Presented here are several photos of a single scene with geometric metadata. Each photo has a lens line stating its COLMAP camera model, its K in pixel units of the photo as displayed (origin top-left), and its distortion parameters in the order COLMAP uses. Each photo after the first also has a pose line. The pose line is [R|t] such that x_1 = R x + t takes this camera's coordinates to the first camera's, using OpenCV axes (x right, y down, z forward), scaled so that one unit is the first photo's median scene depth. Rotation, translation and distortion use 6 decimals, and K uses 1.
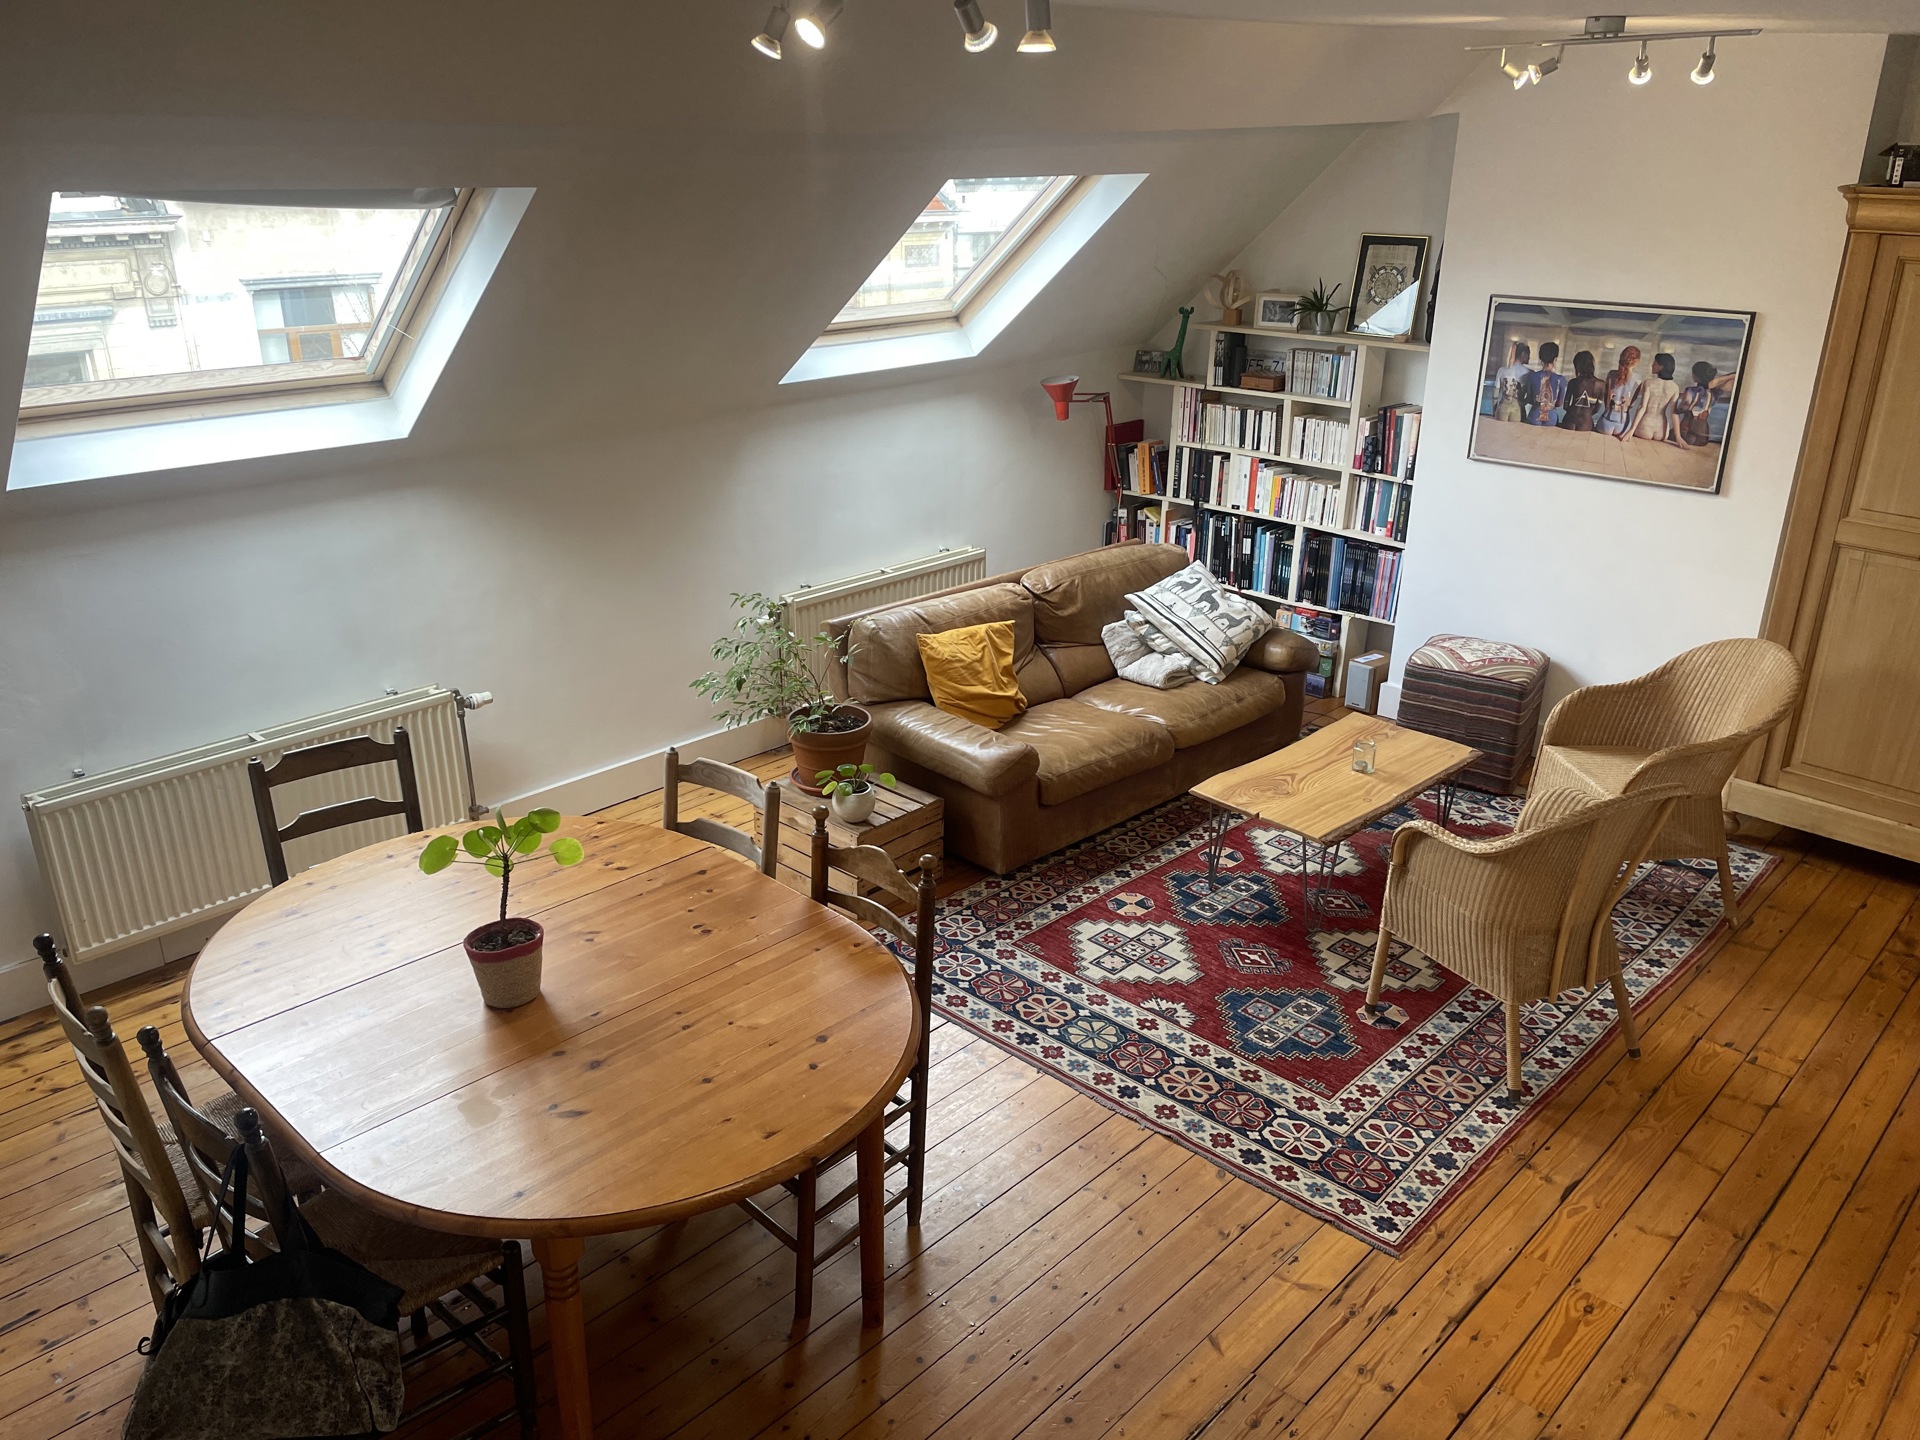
lens RADIAL K [[1446.5, 0, 951.5], [0, 1446.5, 726.2], [0, 0, 1]] dist [0.078519, -0.093026]
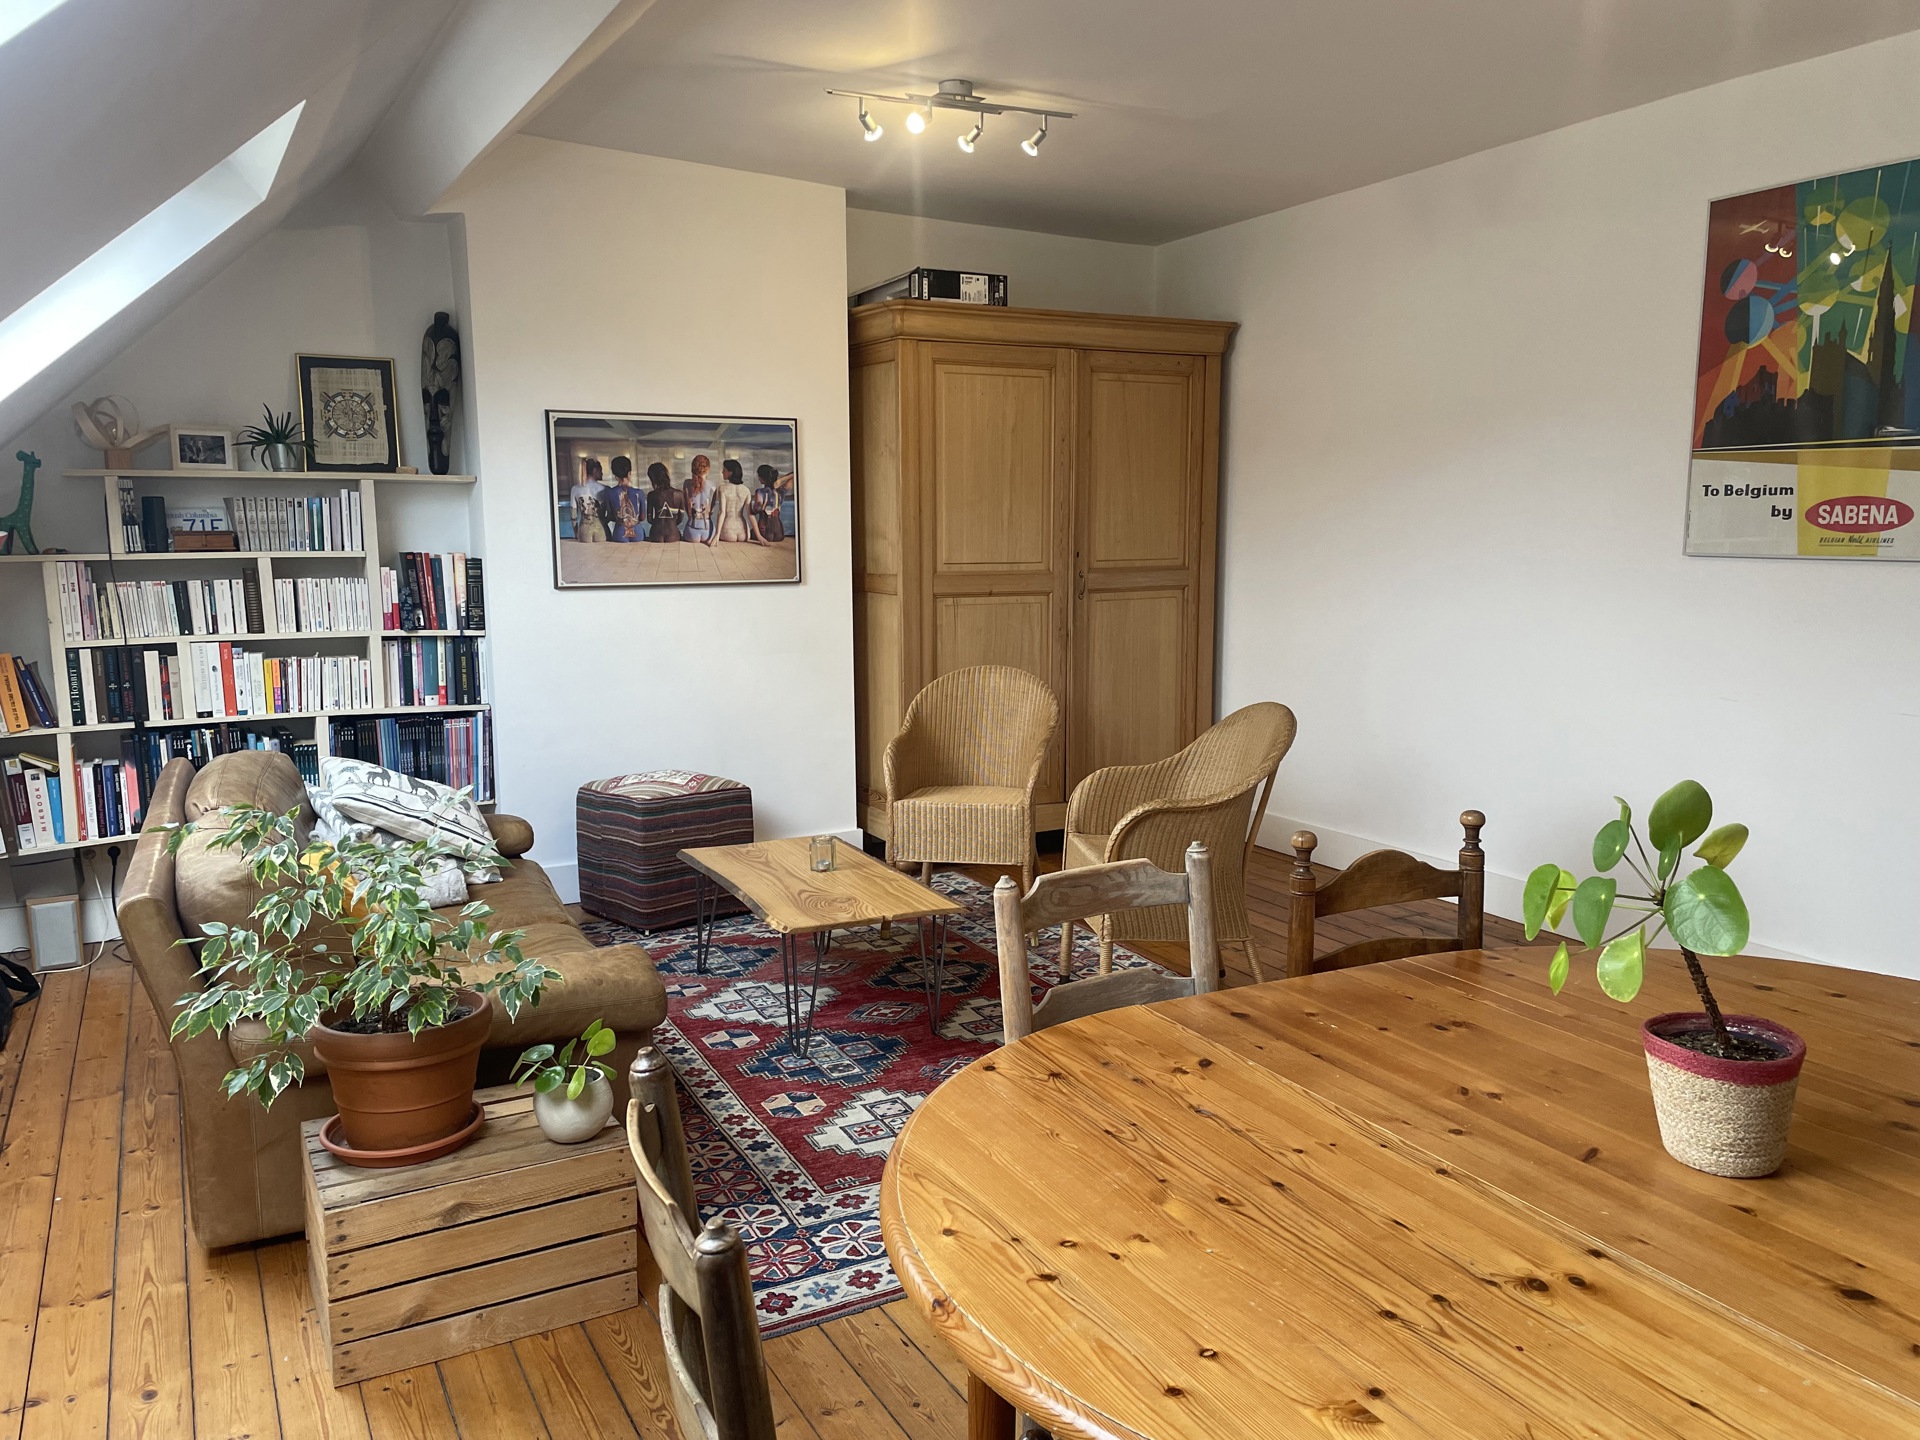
lens RADIAL K [[1446.5, 0, 956.4], [0, 1446.5, 727.2], [0, 0, 1]] dist [0.078519, -0.093026]
pose [[0.311803, -0.139048, 0.939917, -0.442238], [0.355713, 0.934376, 0.020226, -0.035249], [-0.881049, 0.328034, 0.340802, 0.527761]]
